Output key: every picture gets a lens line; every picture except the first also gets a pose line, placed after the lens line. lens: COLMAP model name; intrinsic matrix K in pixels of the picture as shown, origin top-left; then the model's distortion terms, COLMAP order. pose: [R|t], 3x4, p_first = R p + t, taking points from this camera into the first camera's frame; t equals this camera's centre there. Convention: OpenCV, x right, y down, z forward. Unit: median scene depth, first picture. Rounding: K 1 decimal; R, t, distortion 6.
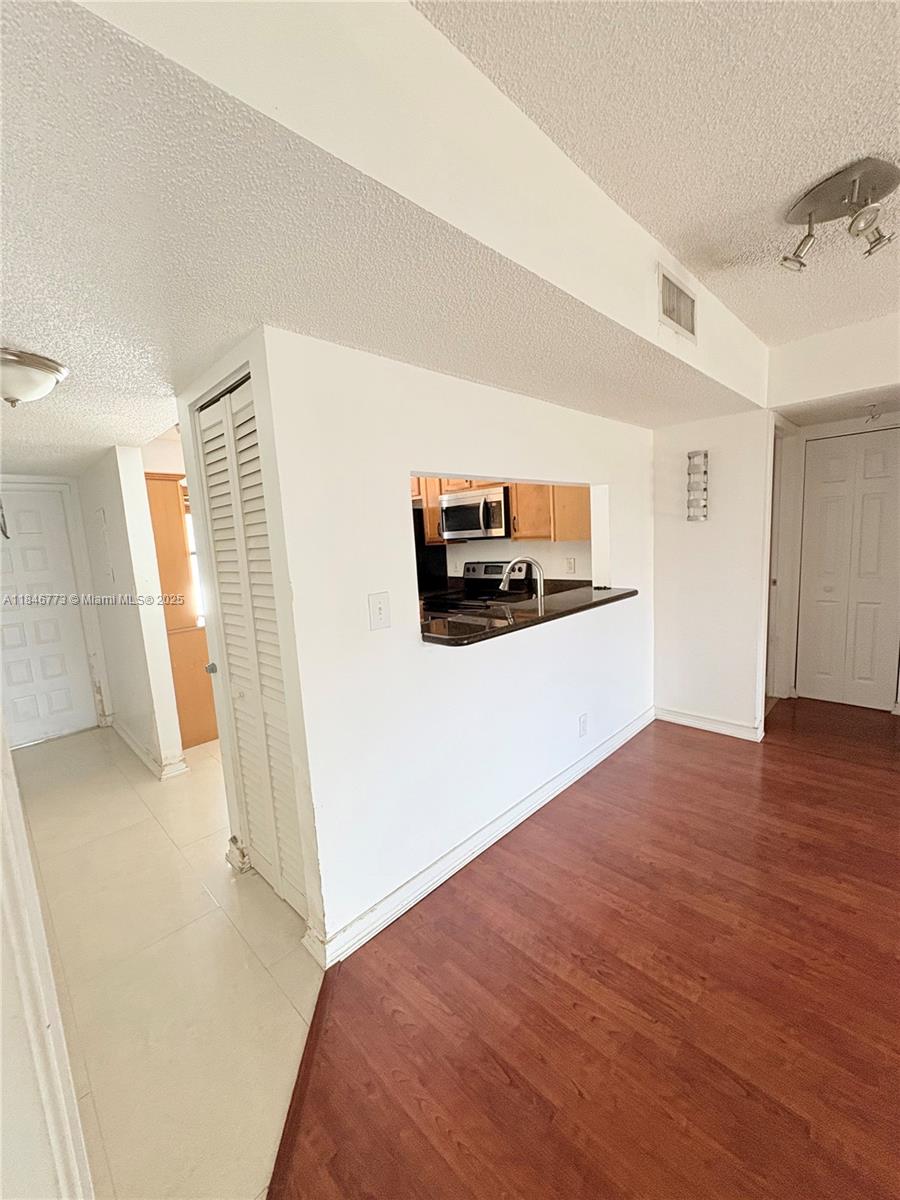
lens RADIAL K [[480.6, 0, 452.0], [0, 480.6, 599.7], [0, 0, 1]] dist [0.001803, 0.000499]
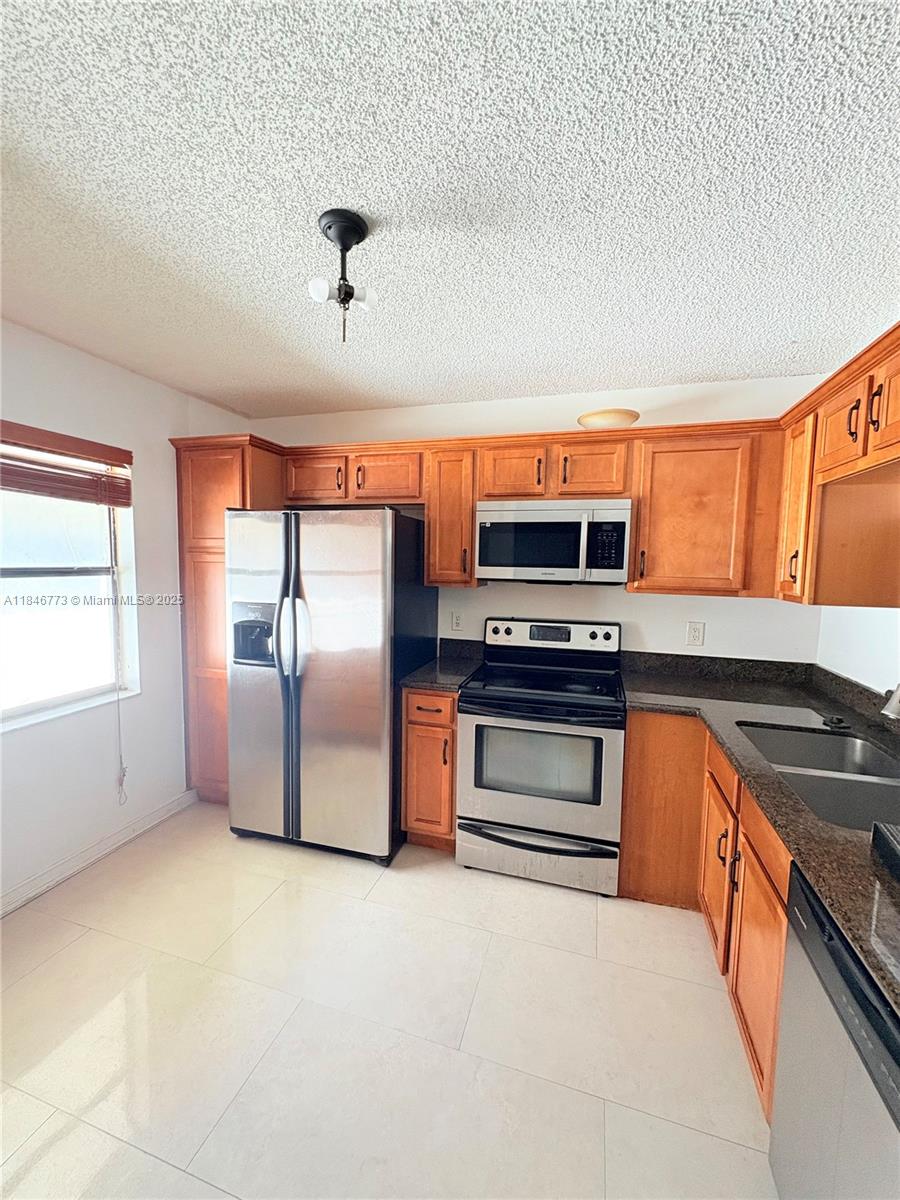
lens RADIAL K [[480.6, 0, 452.0], [0, 480.6, 599.7], [0, 0, 1]] dist [0.001803, 0.000499]
pose [[0.879806, 0.036781, 0.473908, -0.330165], [-0.007345, 0.997935, -0.063815, -0.068855], [-0.475277, 0.052664, 0.878259, 0.552667]]
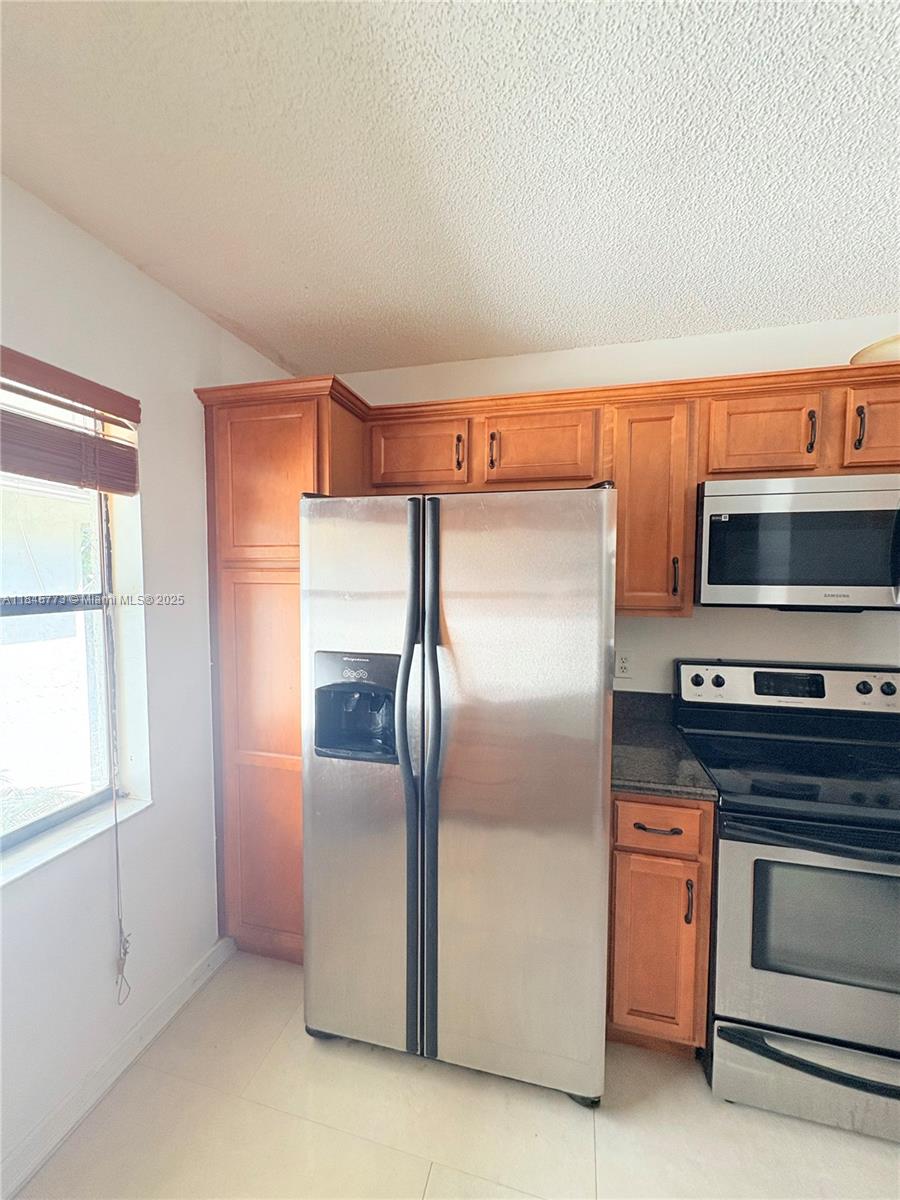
lens RADIAL K [[480.6, 0, 452.0], [0, 480.6, 599.7], [0, 0, 1]] dist [0.001803, 0.000499]
pose [[0.861236, 0.034362, 0.507042, -0.378521], [0.012041, 0.996052, -0.087955, -0.106311], [-0.508063, 0.081856, 0.857422, 0.839147]]
